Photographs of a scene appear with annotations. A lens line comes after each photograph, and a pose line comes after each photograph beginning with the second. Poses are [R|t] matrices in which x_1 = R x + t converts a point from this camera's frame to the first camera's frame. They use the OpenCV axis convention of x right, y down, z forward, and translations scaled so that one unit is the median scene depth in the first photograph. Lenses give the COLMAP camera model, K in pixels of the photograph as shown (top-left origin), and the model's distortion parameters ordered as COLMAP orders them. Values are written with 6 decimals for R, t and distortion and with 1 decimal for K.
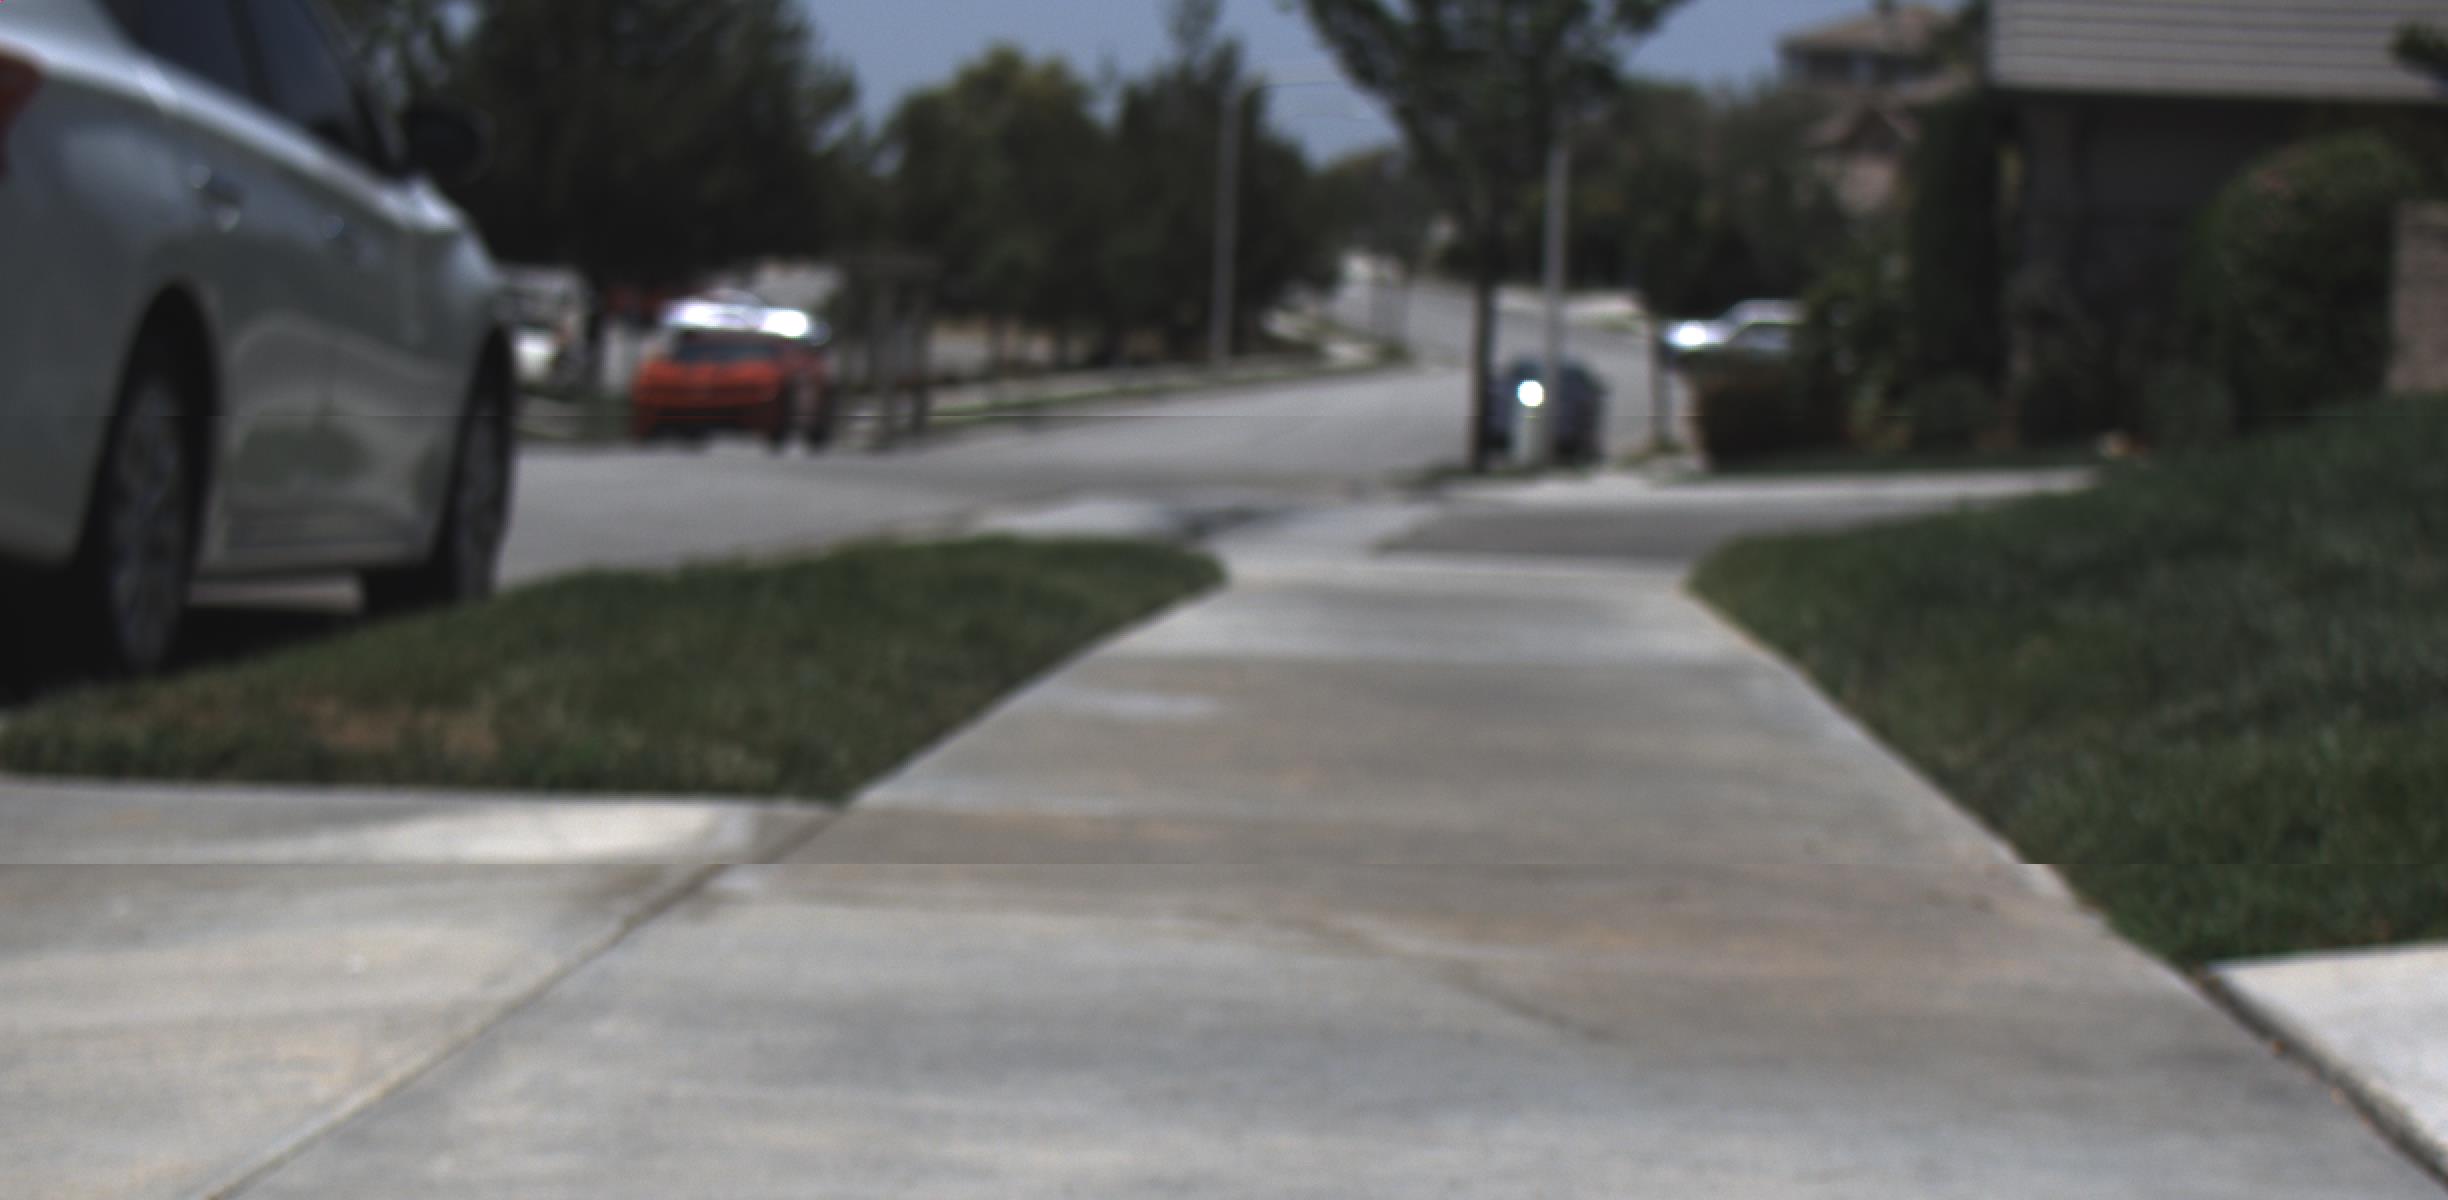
lens RADIAL K [[4410.8, 0, 1464.6], [0, 4410.8, 600.5], [0, 0, 1]] dist [0.029179, 0.090477]
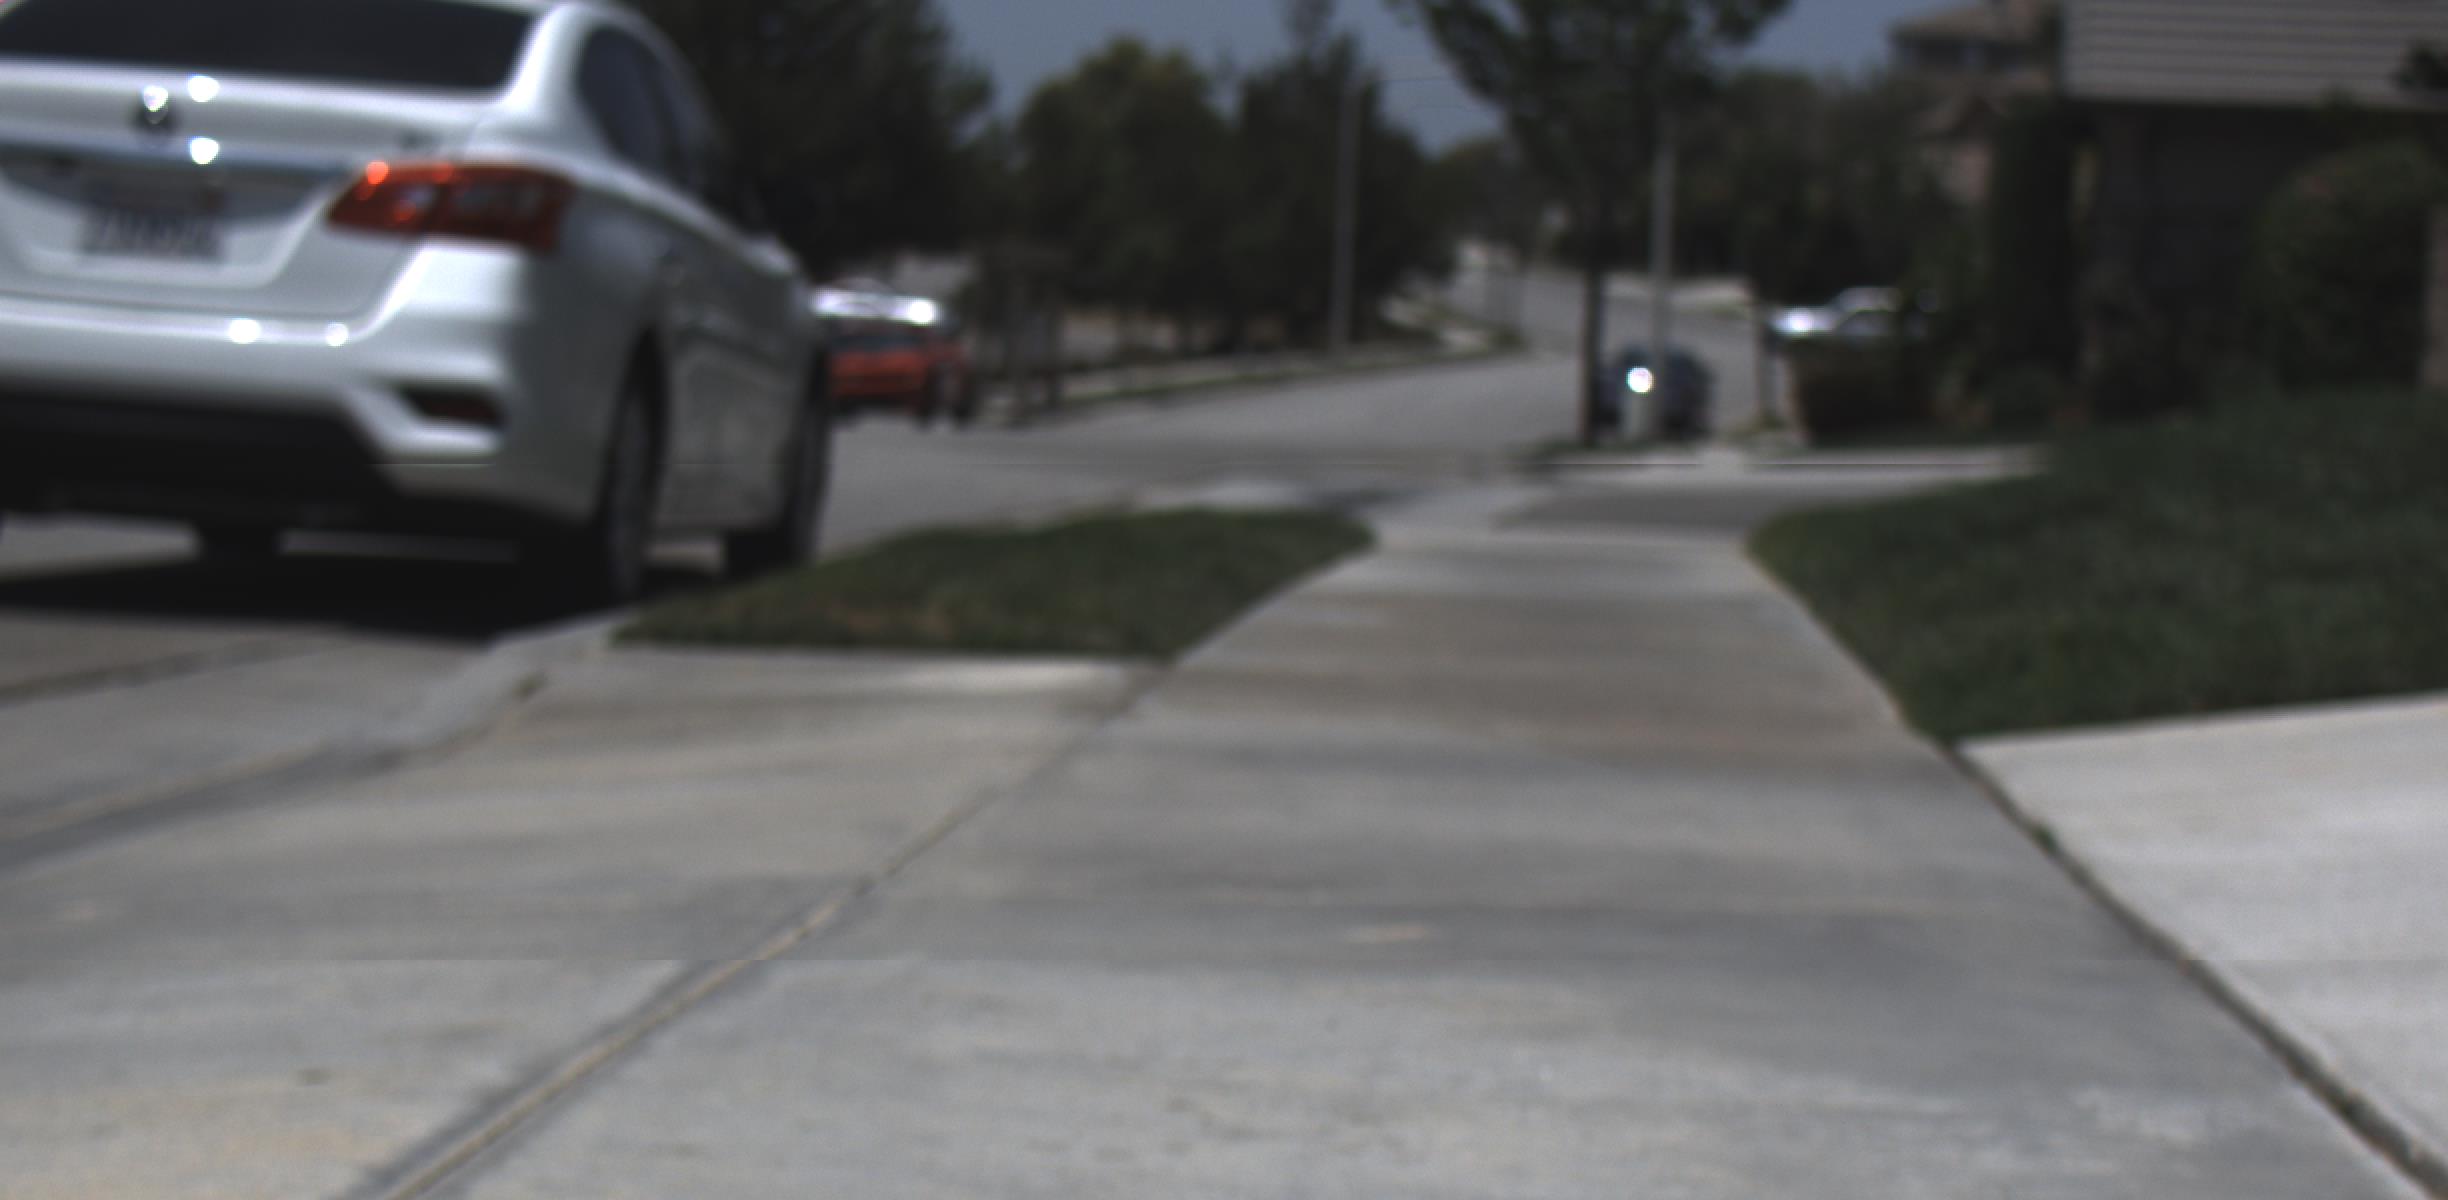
lens RADIAL K [[4765.9, 0, 1393.4], [0, 4765.9, 703.0], [0, 0, 1]] dist [0.016214, 3.063962]
pose [[0.999203, 0.000938, -0.039916, 0.001768], [-0.000030, 0.999741, 0.022753, 0.003472], [0.039927, -0.022734, 0.998944, -0.121089]]
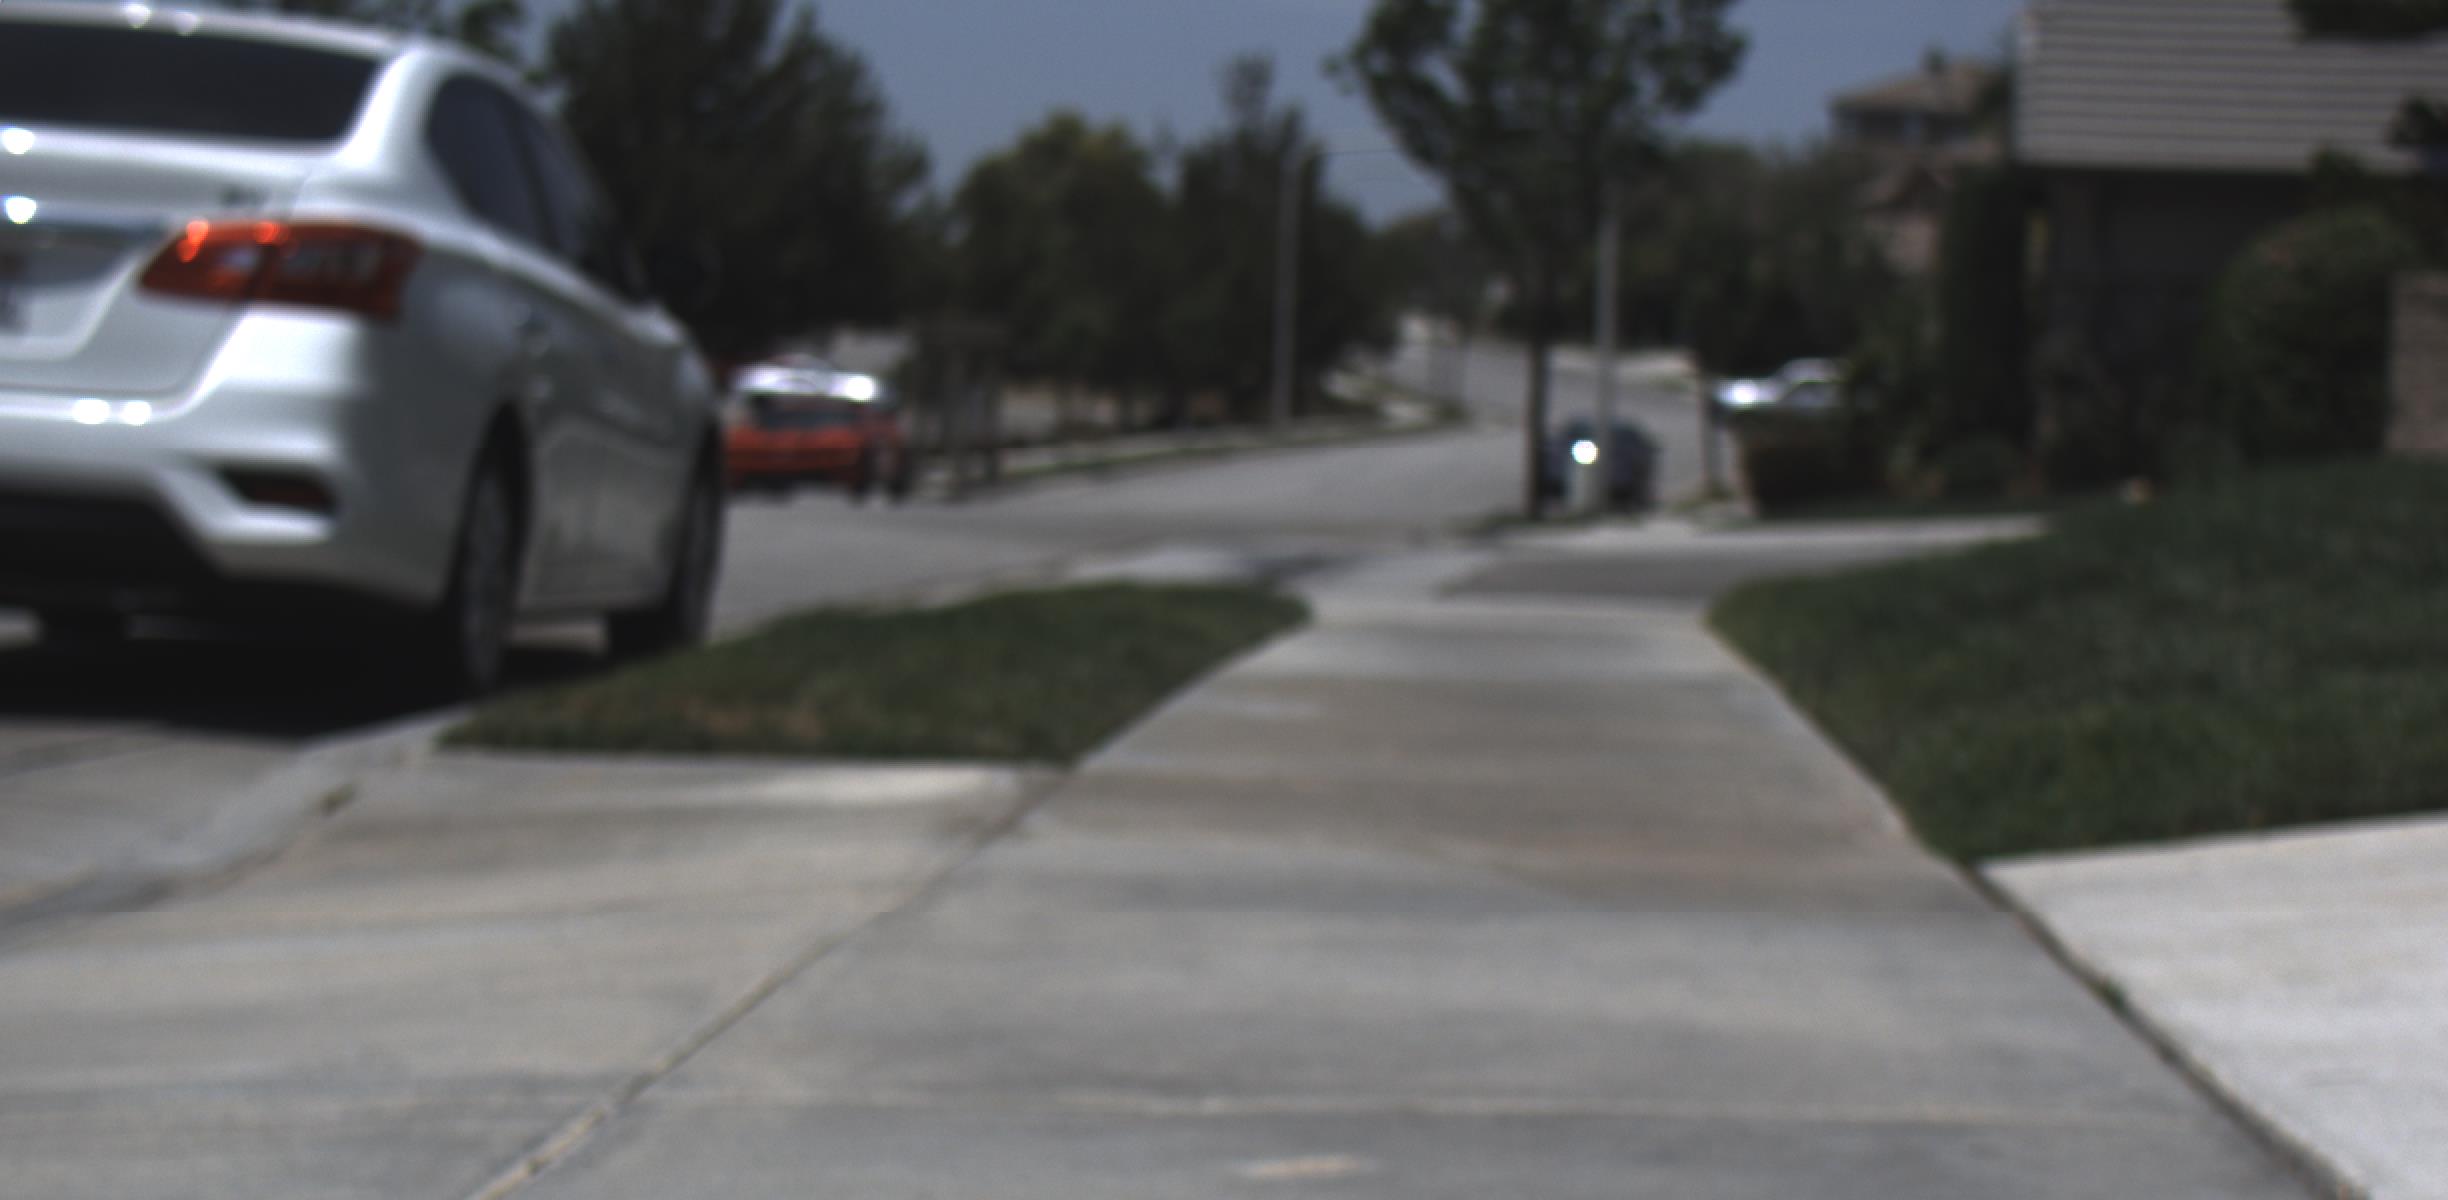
lens RADIAL K [[4653.5, 0, 1393.4], [0, 4653.5, 602.7], [0, 0, 1]] dist [0.135818, 0.040279]
pose [[0.999576, -0.005991, -0.028484, 0.001071], [0.005612, 0.999895, -0.013396, 0.002259], [0.028561, 0.013231, 0.999504, -0.081999]]
